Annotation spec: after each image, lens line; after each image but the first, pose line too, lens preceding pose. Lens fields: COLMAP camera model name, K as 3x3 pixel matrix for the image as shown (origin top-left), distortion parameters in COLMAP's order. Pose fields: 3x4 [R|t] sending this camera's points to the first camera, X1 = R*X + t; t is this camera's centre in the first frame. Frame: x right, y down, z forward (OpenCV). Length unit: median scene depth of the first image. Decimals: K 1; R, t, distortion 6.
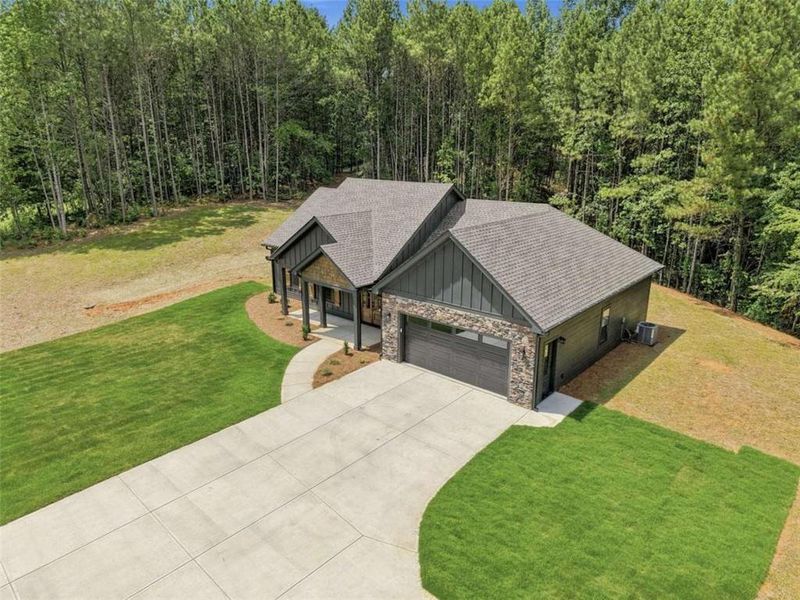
lens RADIAL K [[531.6, 0, 400.0], [0, 531.6, 300.0], [0, 0, 1]] dist [0.025541, -0.000274]
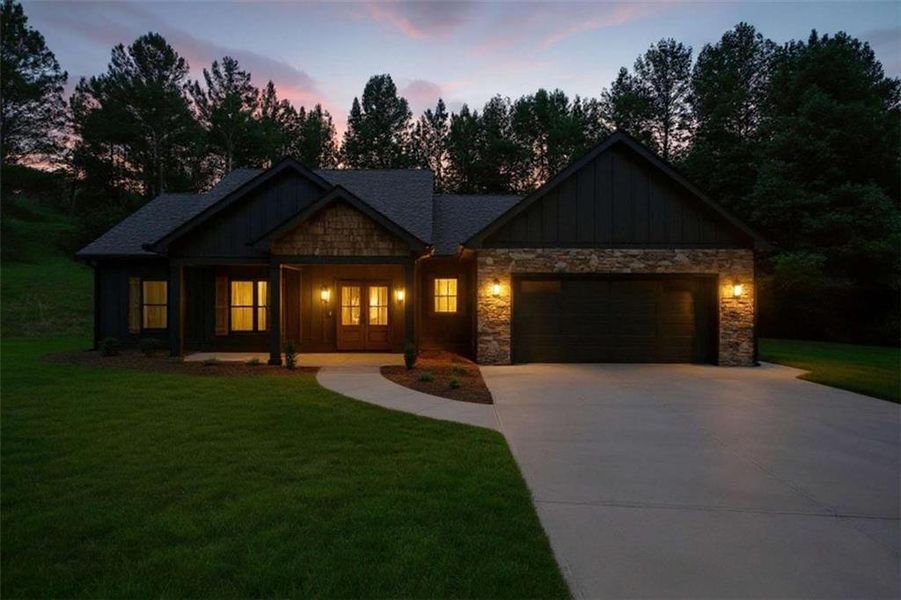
lens RADIAL K [[428.0, 0, 450.5], [0, 428.0, 300.0], [0, 0, 1]] dist [-0.040644, 0.000258]
pose [[0.750762, 0.001951, 0.660569, -0.387875], [0.181791, 0.960772, -0.209450, 0.141511], [-0.635065, 0.277333, 0.720957, 0.707198]]
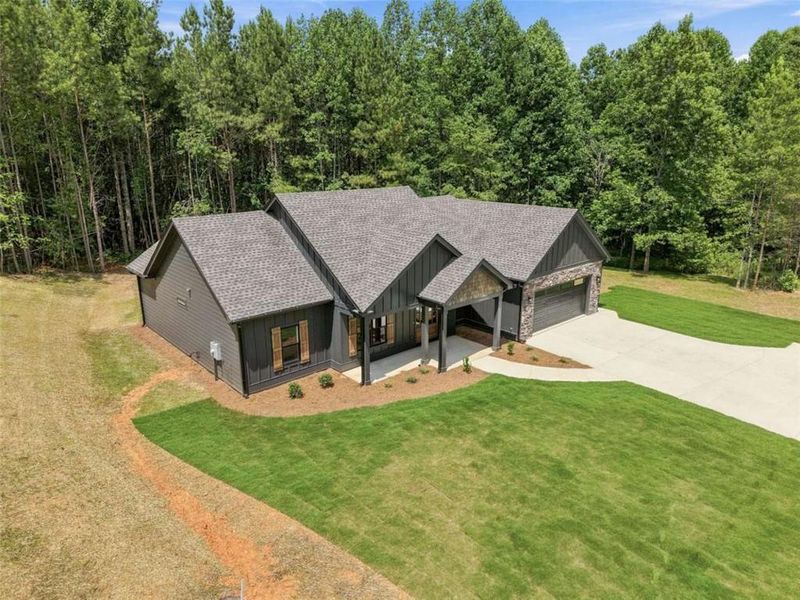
lens RADIAL K [[531.6, 0, 400.0], [0, 531.6, 300.0], [0, 0, 1]] dist [0.025541, -0.000274]
pose [[0.126915, -0.271092, 0.954150, -1.164792], [0.280987, 0.932351, 0.227524, -0.310694], [-0.951283, 0.239228, 0.194502, 1.070875]]
